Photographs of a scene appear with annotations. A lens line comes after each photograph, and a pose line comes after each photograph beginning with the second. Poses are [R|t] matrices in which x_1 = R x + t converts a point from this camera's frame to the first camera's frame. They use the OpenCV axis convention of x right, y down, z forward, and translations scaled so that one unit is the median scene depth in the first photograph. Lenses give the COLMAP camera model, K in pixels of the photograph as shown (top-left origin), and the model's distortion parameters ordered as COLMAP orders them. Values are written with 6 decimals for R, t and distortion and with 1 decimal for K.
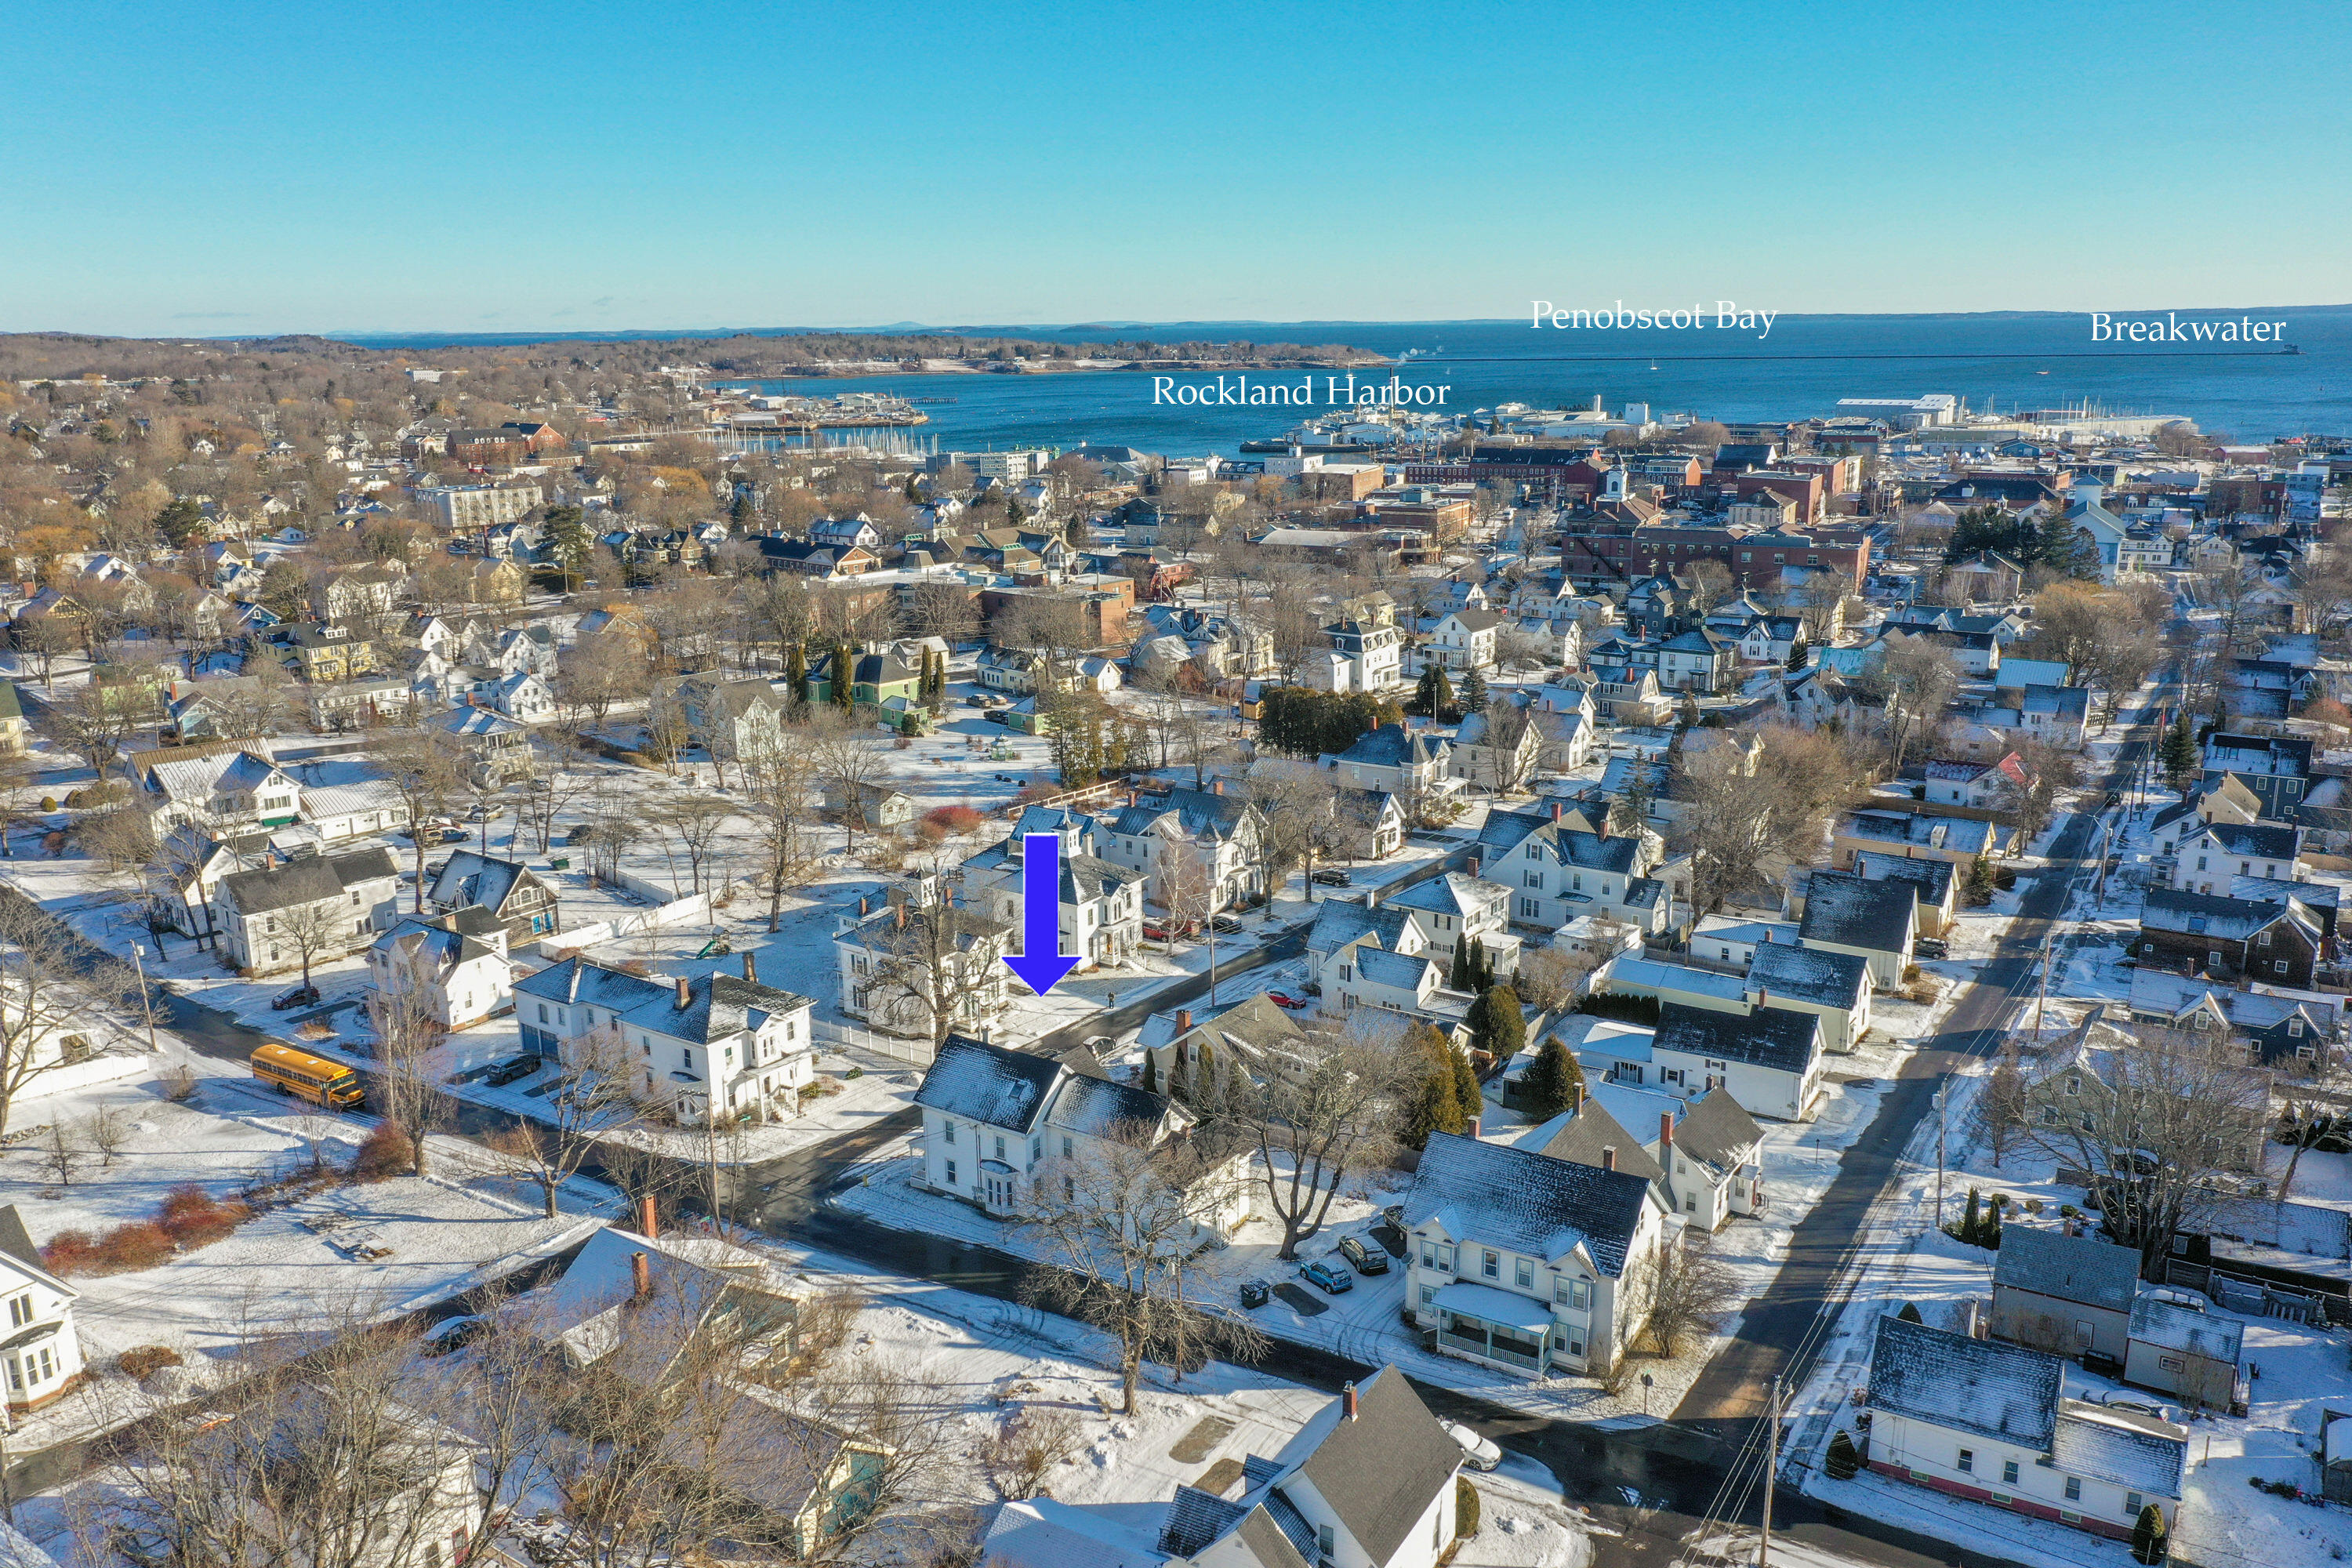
lens RADIAL K [[1855.2, 0, 1171.5], [0, 1855.2, 783.4], [0, 0, 1]] dist [-0.006986, 0.013669]
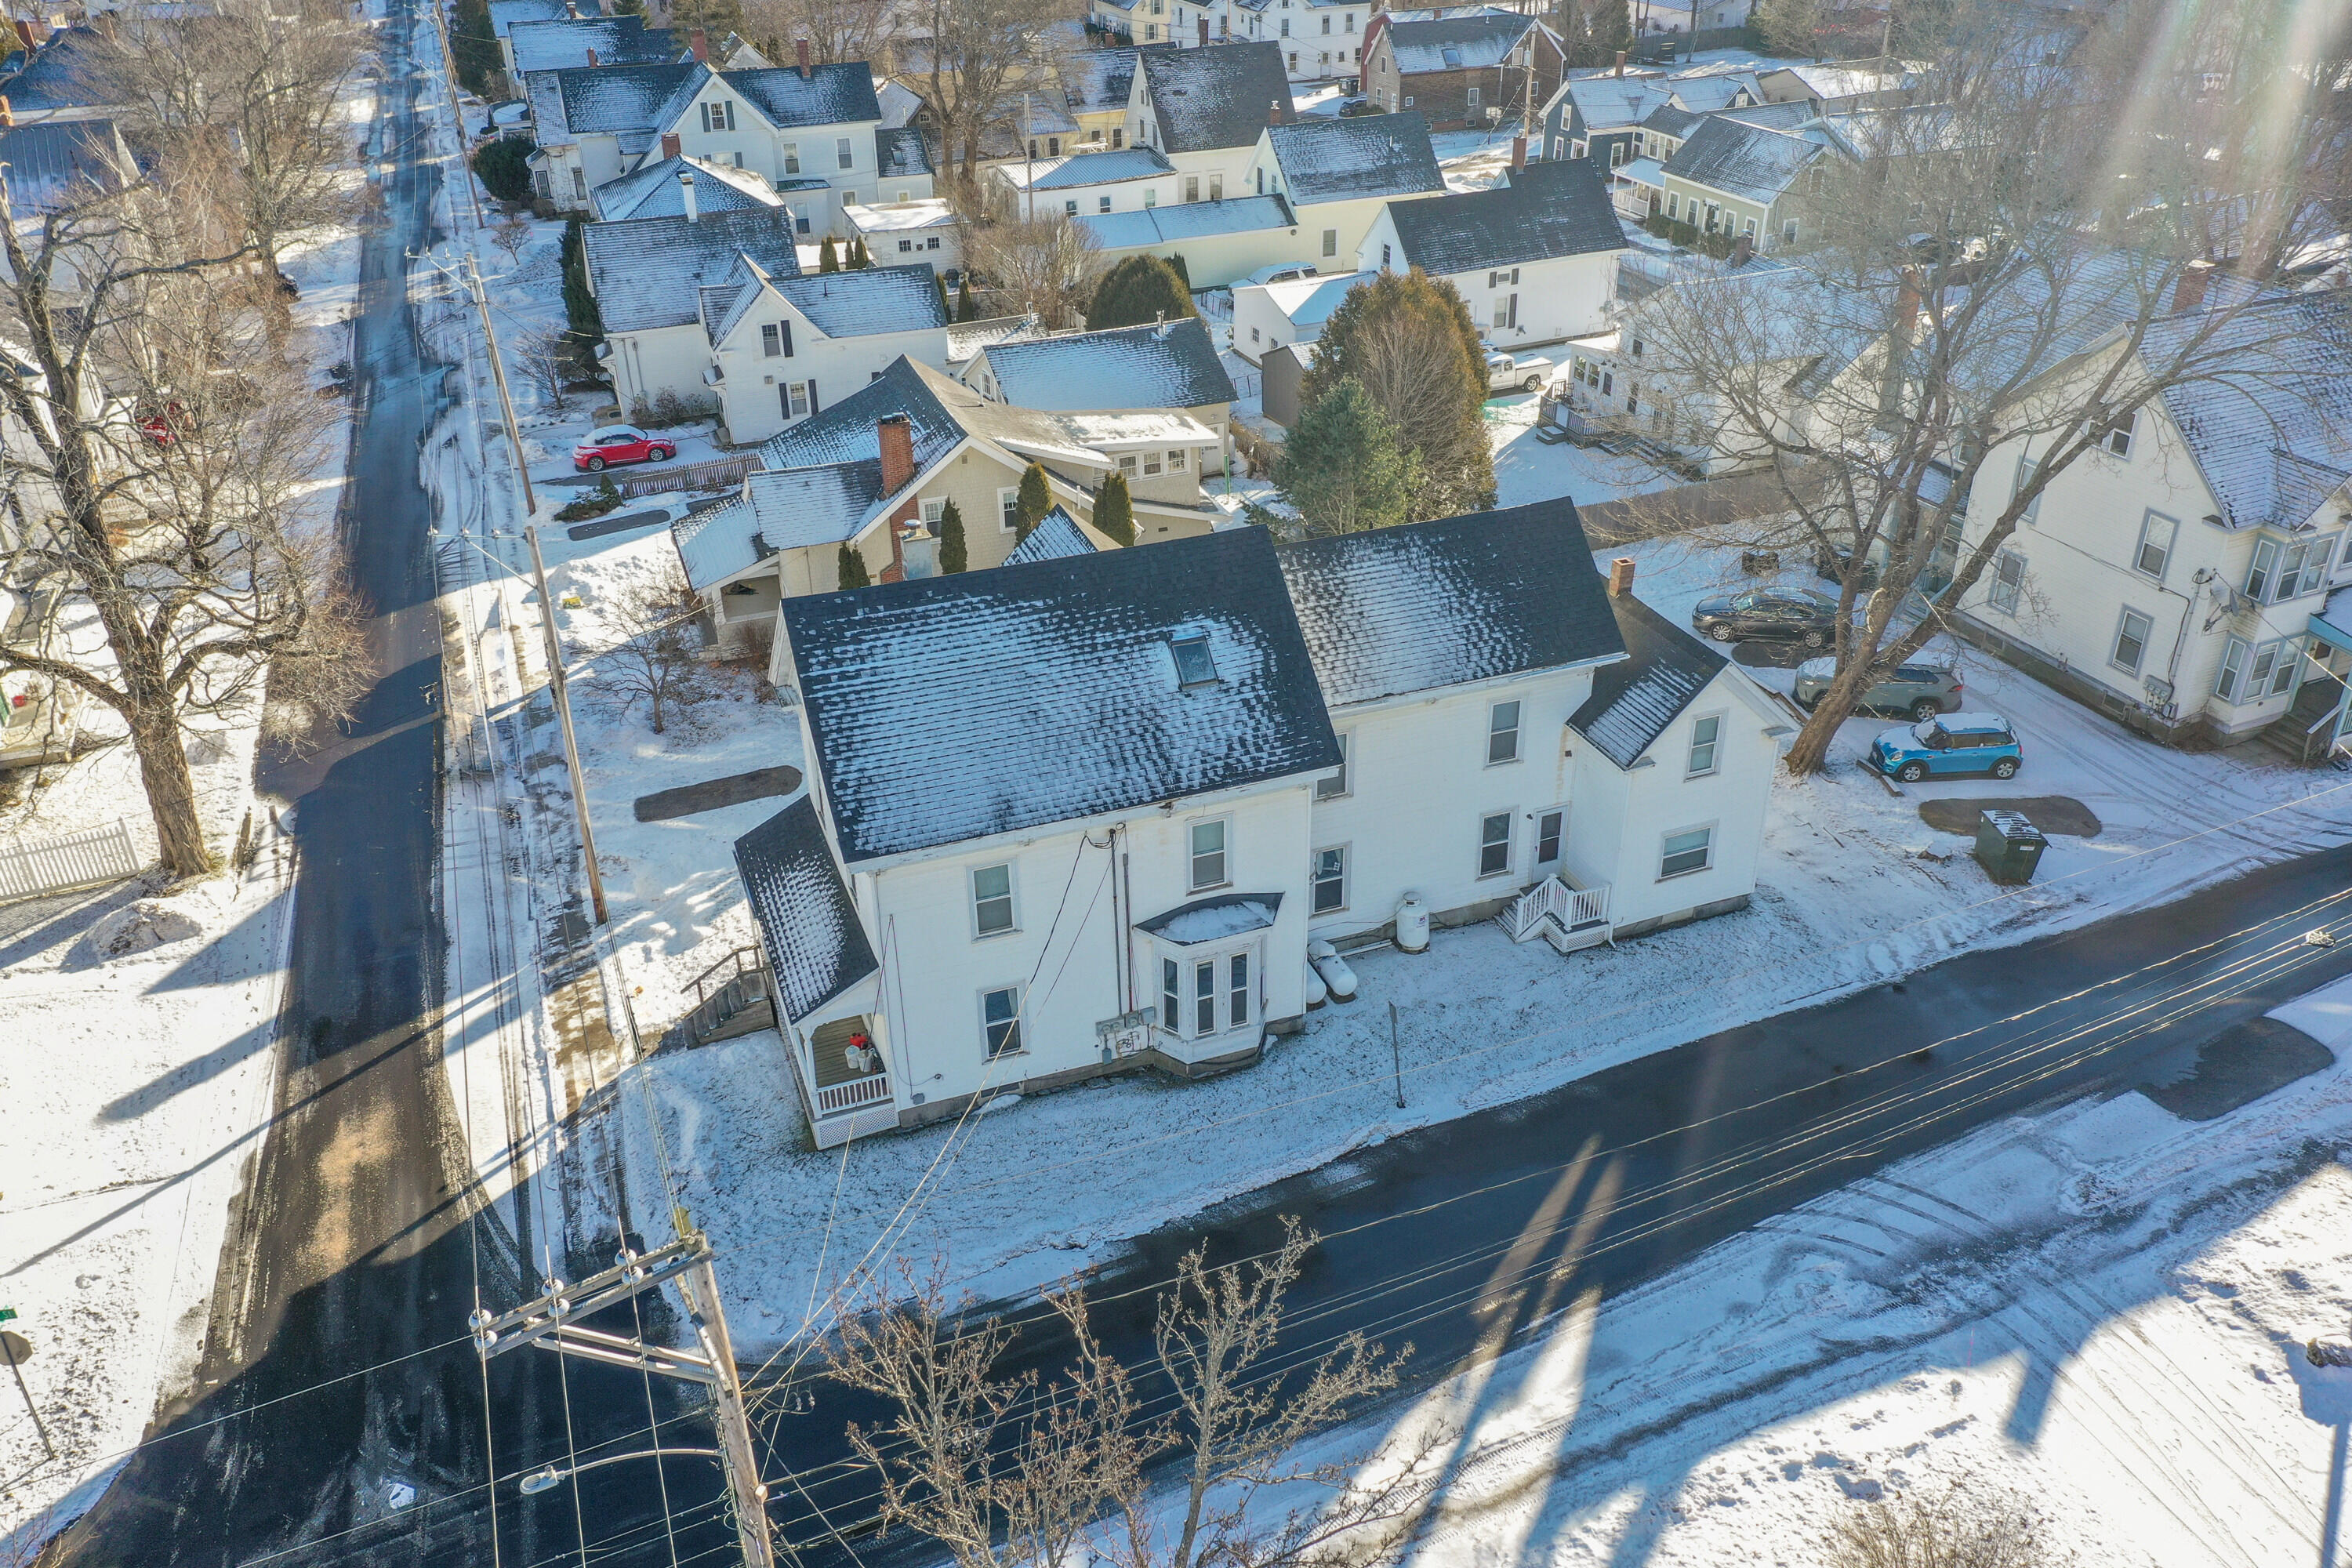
lens RADIAL K [[1855.2, 0, 1174.1], [0, 1855.2, 780.9], [0, 0, 1]] dist [-0.006986, 0.013669]
pose [[0.568668, -0.402479, 0.717375, -0.303422], [0.203353, 0.913834, 0.351503, 0.076696], [-0.797035, -0.054008, 0.601514, 0.811487]]
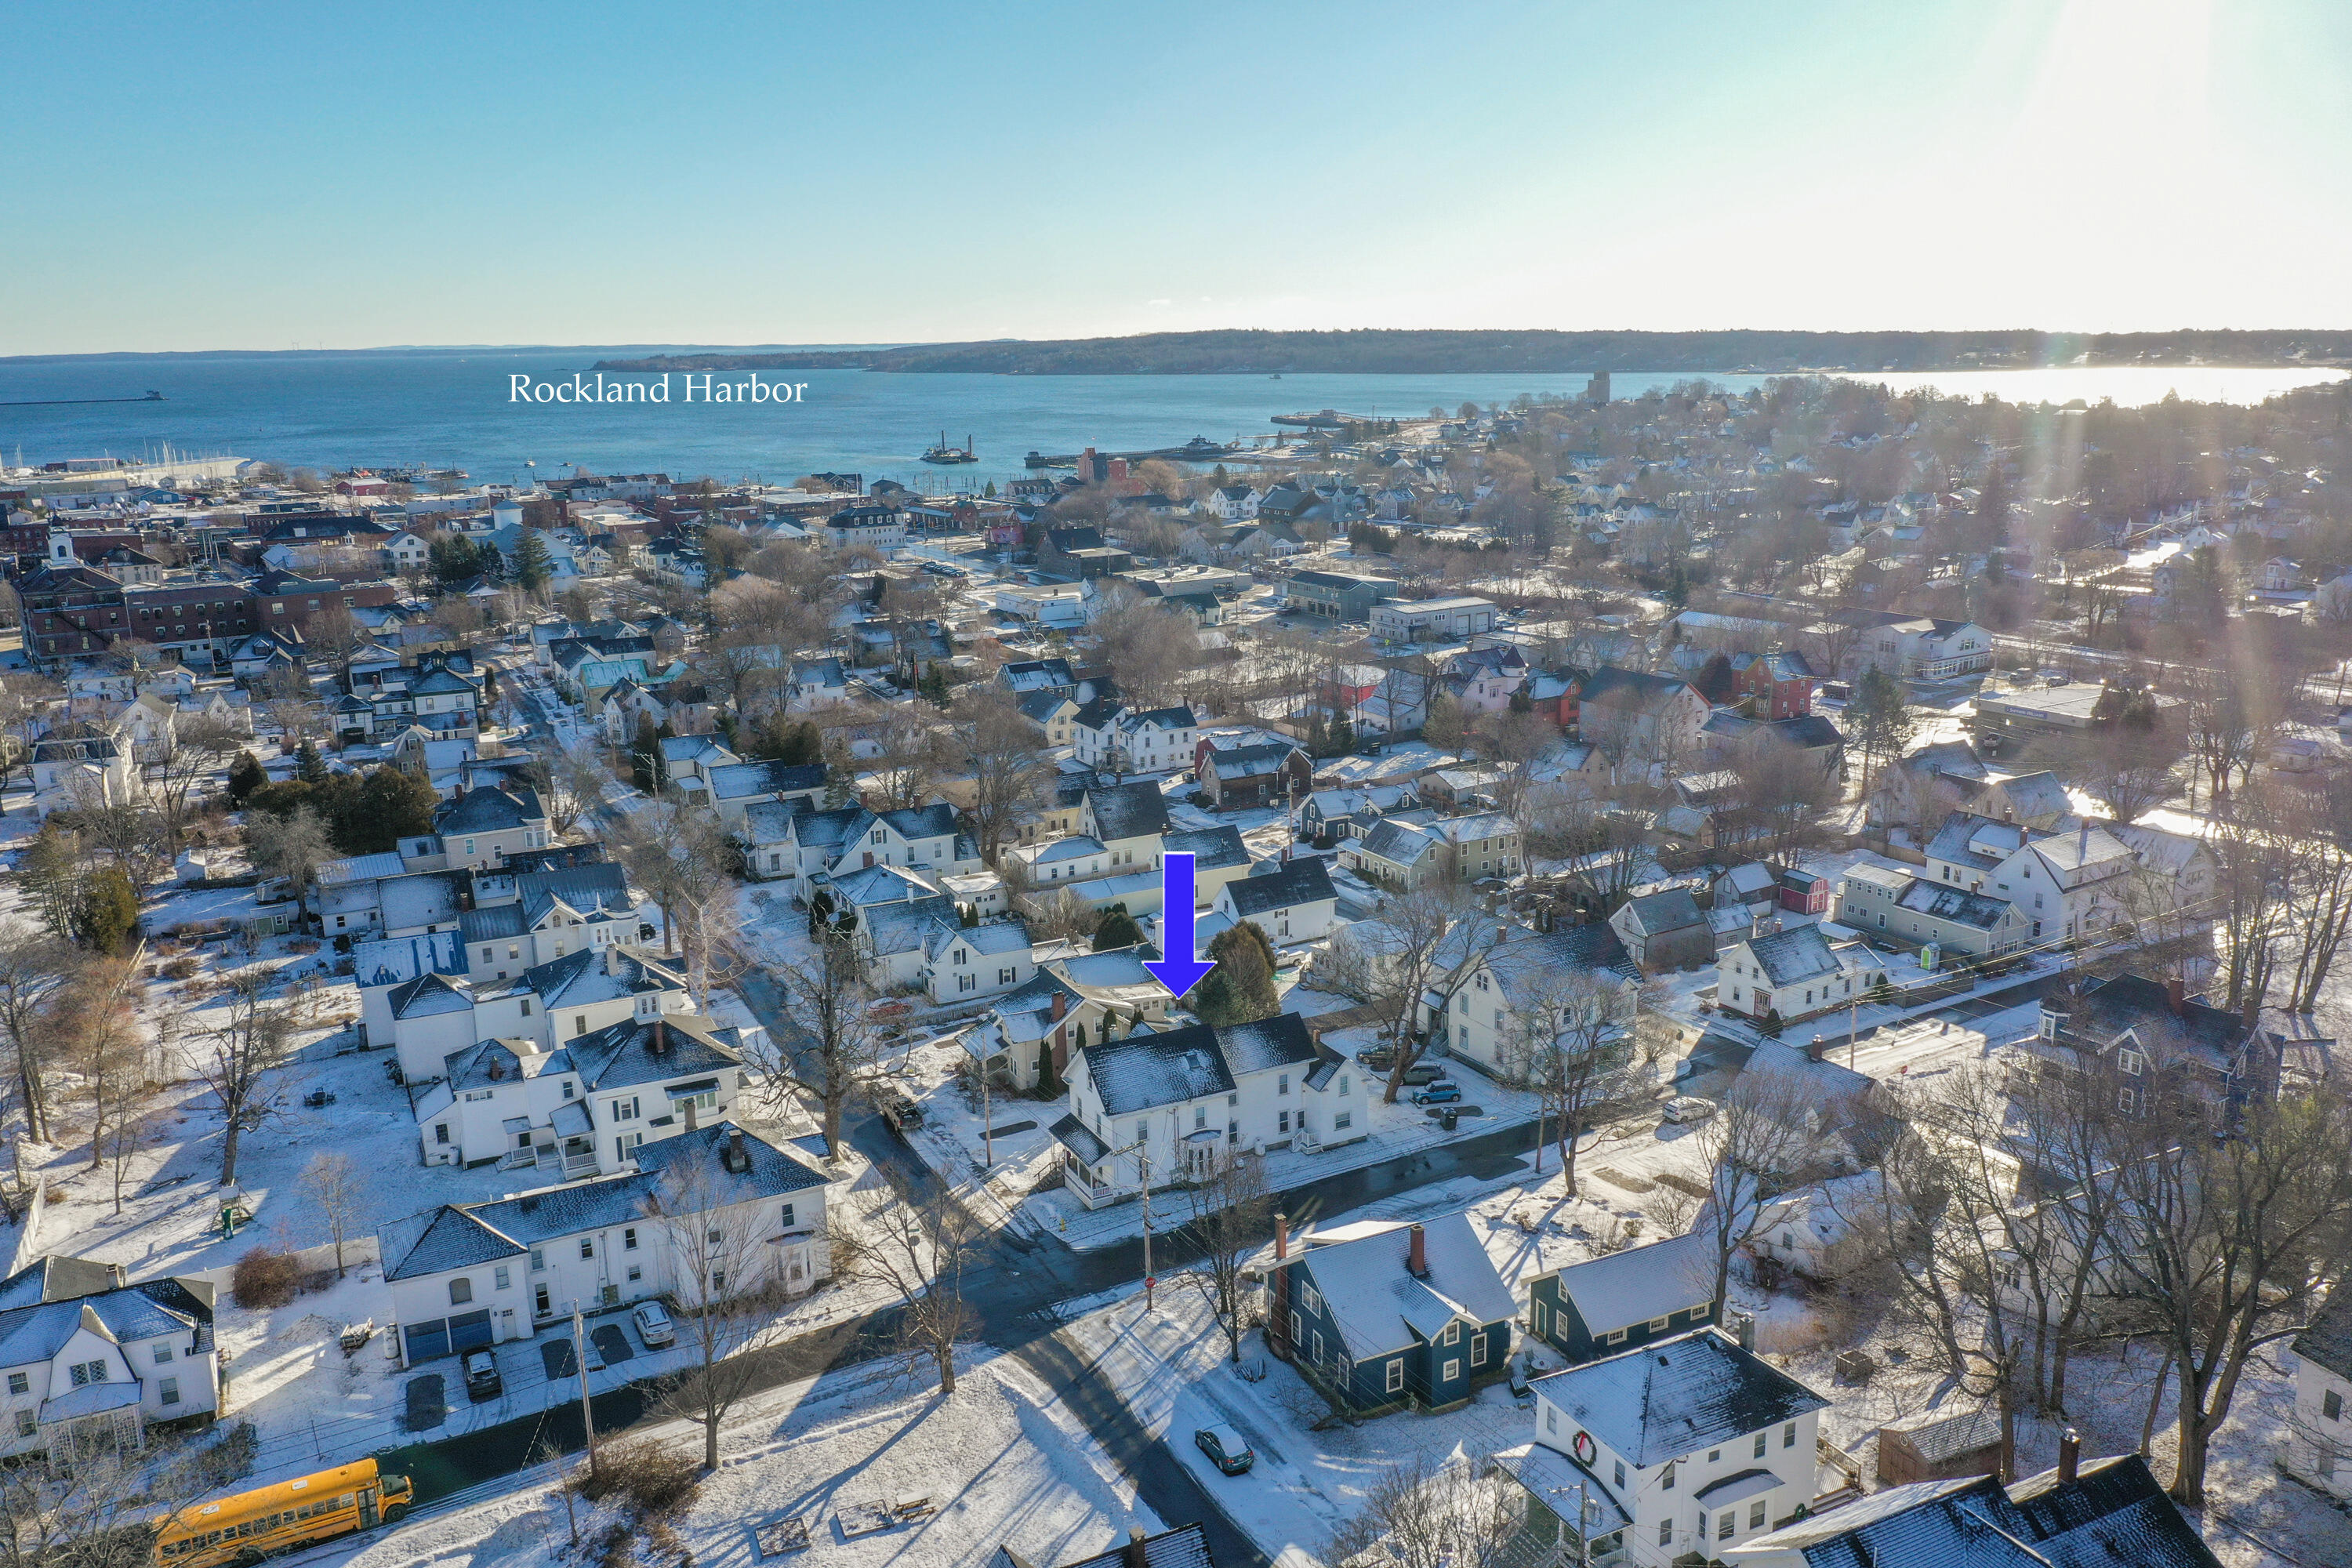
lens RADIAL K [[1855.2, 0, 1177.3], [0, 1855.2, 780.7], [0, 0, 1]] dist [-0.006986, 0.013669]
pose [[0.478479, -0.197081, 0.855697, -0.949128], [0.219474, 0.970400, 0.100776, -0.096992], [-0.850229, 0.139584, 0.507570, 0.443217]]
